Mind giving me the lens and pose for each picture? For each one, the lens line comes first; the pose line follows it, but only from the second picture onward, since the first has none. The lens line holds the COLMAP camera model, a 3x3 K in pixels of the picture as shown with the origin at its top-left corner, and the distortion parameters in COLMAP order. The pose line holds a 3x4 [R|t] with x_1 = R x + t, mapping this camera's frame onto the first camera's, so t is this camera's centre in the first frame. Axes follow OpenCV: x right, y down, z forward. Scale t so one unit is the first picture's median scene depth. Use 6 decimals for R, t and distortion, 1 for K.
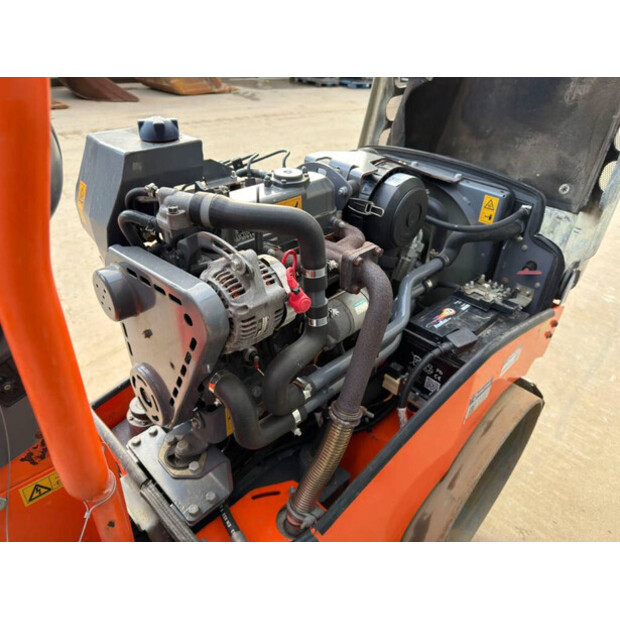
lens RADIAL K [[437.9, 0, 309.3], [0, 437.9, 300.2], [0, 0, 1]] dist [0.035691, -0.035505]
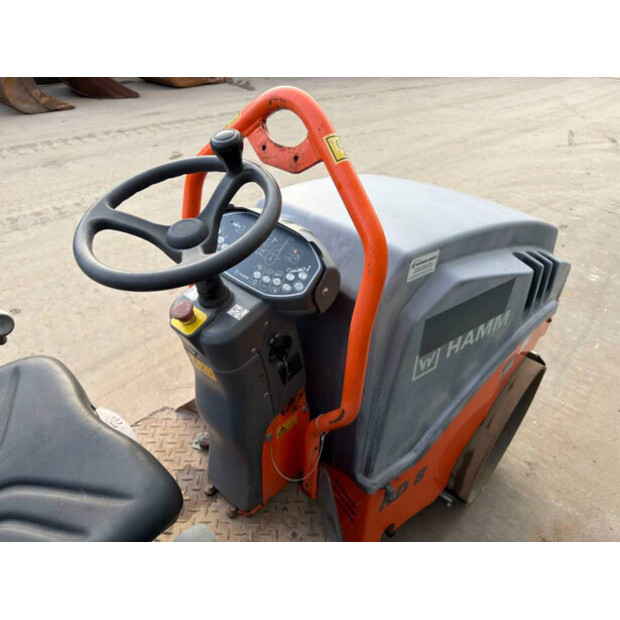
lens RADIAL K [[437.9, 0, 309.3], [0, 437.9, 300.2], [0, 0, 1]] dist [0.035691, -0.035505]
pose [[0.998752, -0.046113, 0.019207, -0.163858], [0.045132, 0.997793, 0.048712, -0.060176], [-0.021410, -0.047784, 0.998628, -0.258005]]
